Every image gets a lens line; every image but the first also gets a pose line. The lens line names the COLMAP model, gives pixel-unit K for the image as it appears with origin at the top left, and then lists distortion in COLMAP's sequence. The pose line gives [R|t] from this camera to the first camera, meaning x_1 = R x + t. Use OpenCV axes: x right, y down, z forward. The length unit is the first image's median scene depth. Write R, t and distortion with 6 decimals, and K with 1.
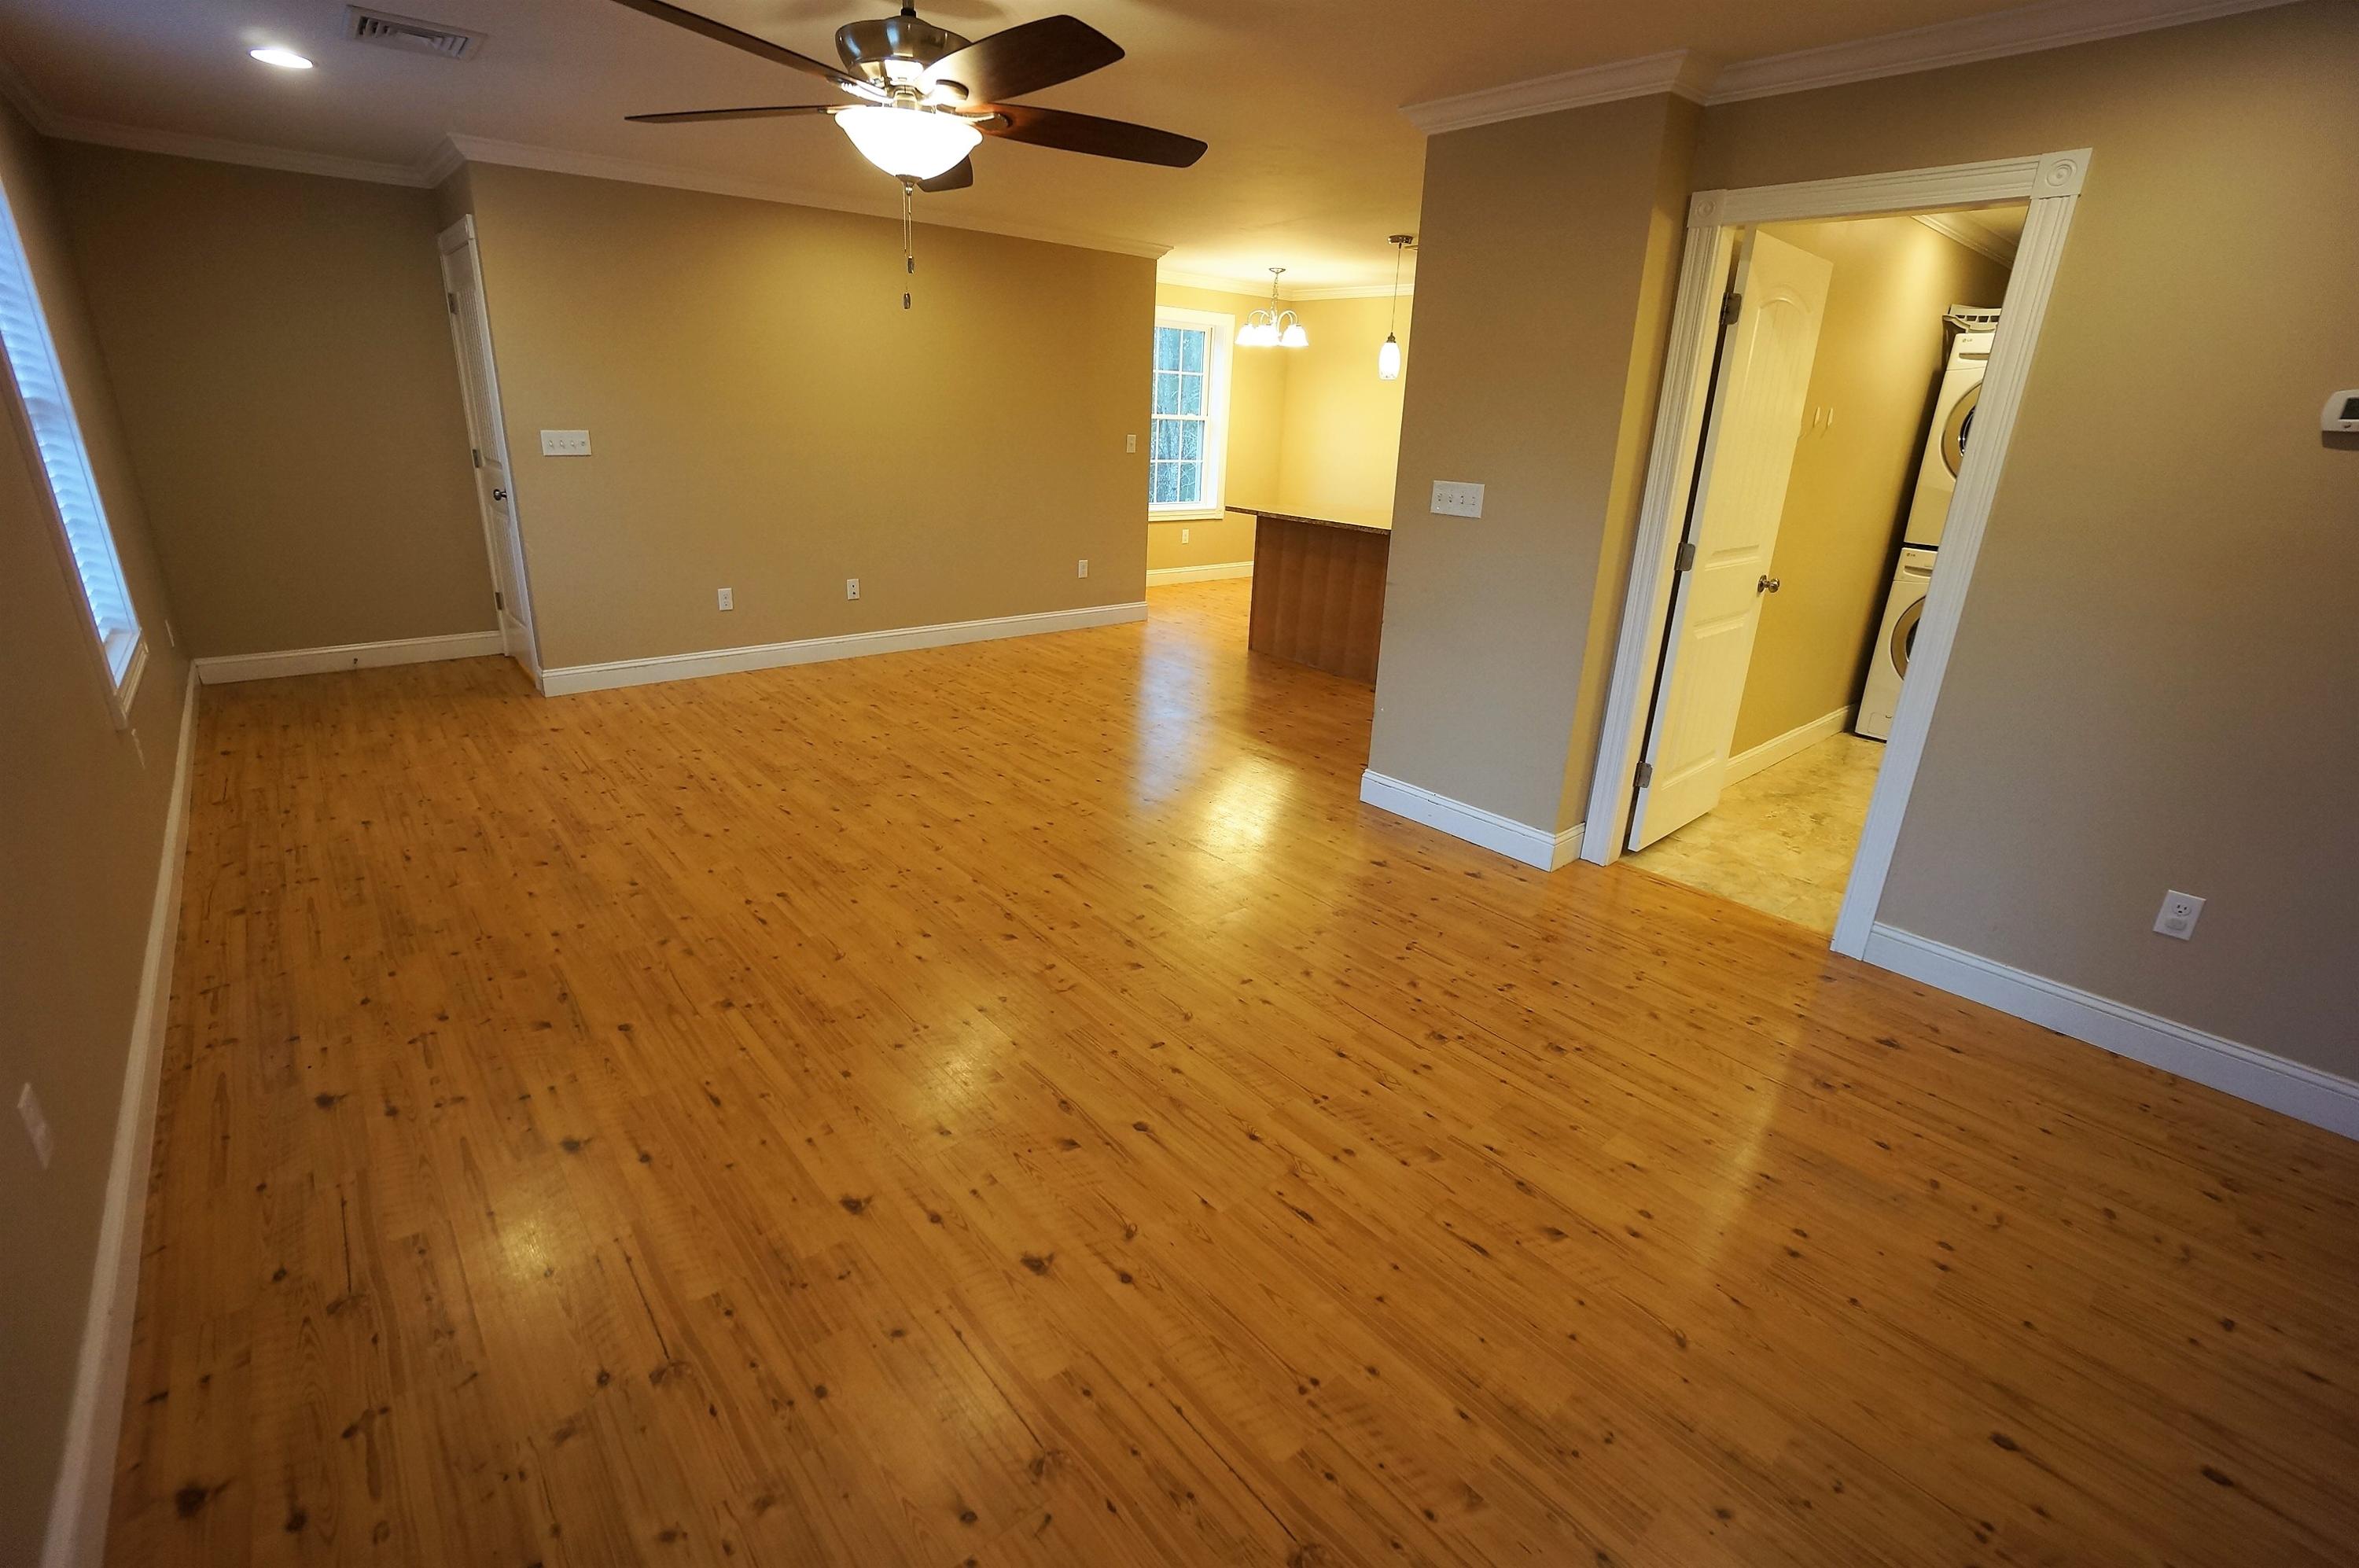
lens RADIAL K [[1038.8, 0, 1179.9], [0, 1038.8, 774.6], [0, 0, 1]] dist [-0.061285, 0.023766]
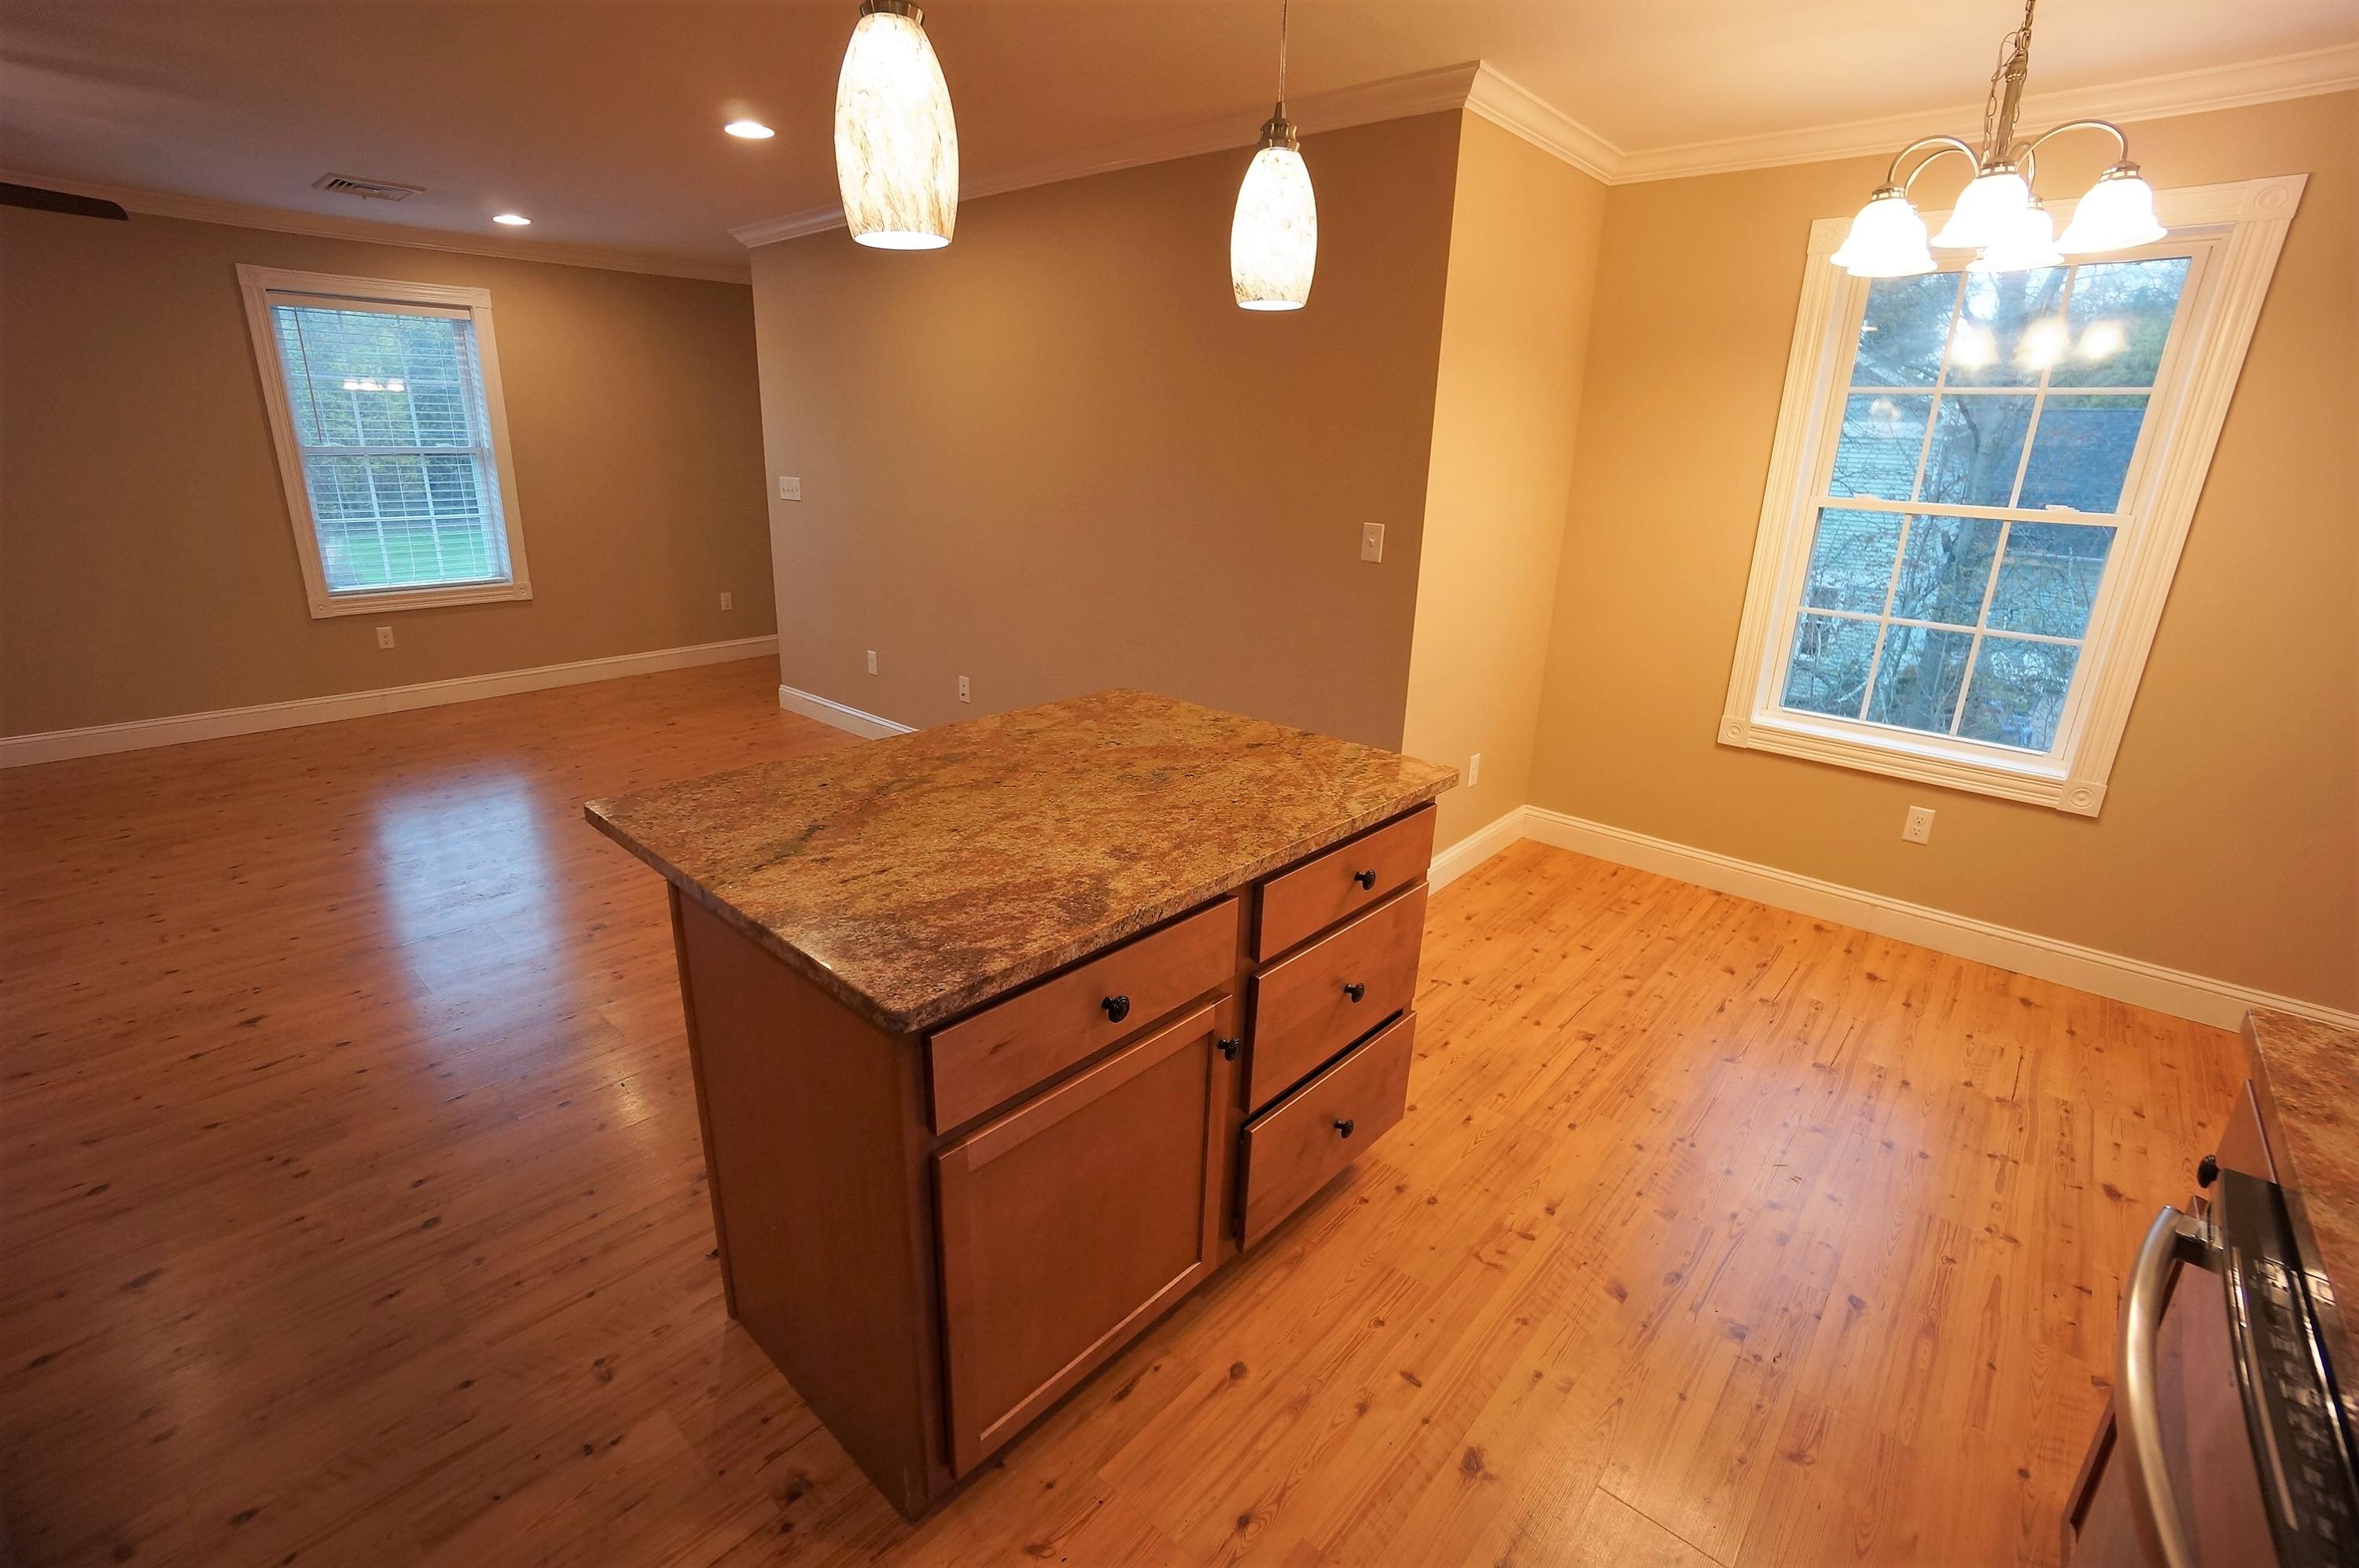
lens RADIAL K [[1042.0, 0, 1166.4], [0, 1042.0, 779.5], [0, 0, 1]] dist [-0.064241, 0.023896]
pose [[0.129263, 0.272522, -0.953427, 0.875992], [-0.356400, 0.910013, 0.211793, -0.628752], [0.925349, 0.312424, 0.214758, 1.847617]]
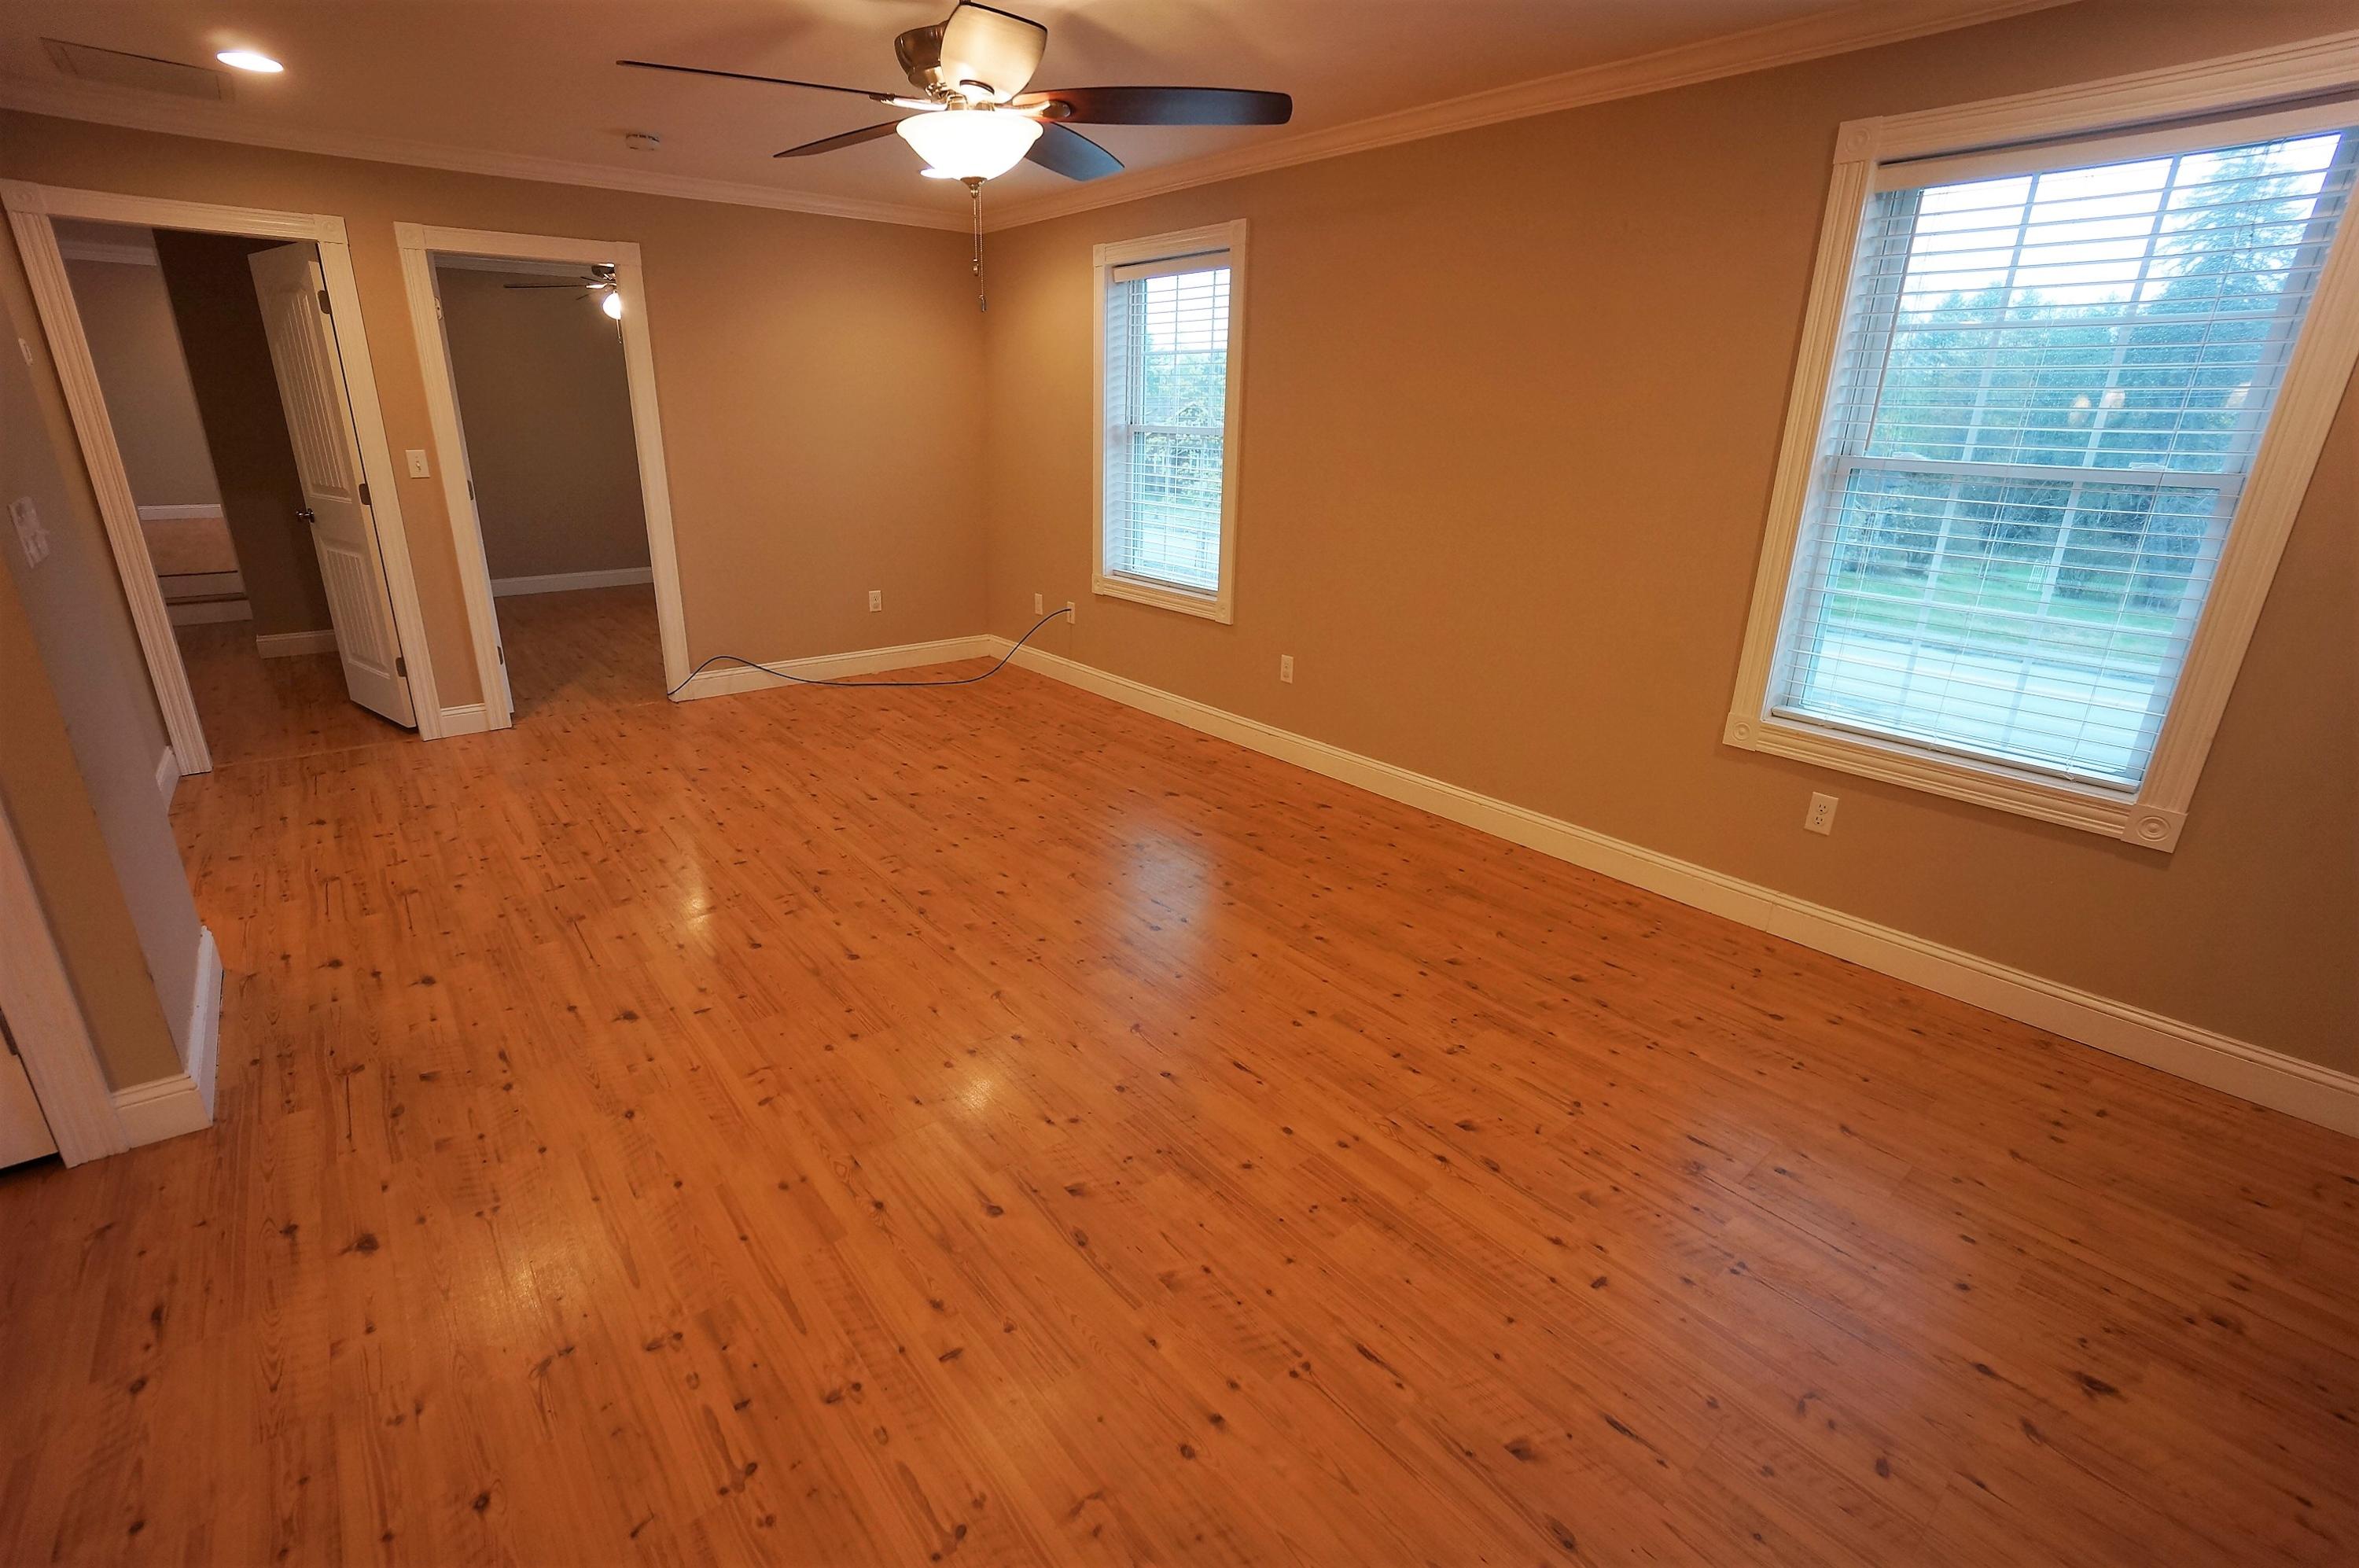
lens RADIAL K [[1042.0, 0, 1166.4], [0, 1042.0, 779.5], [0, 0, 1]] dist [-0.064241, 0.023896]
pose [[-0.997619, -0.068578, 0.007319, -0.391330], [-0.048608, 0.774438, 0.630780, -0.594763], [-0.048926, 0.628923, -0.775927, 1.648425]]
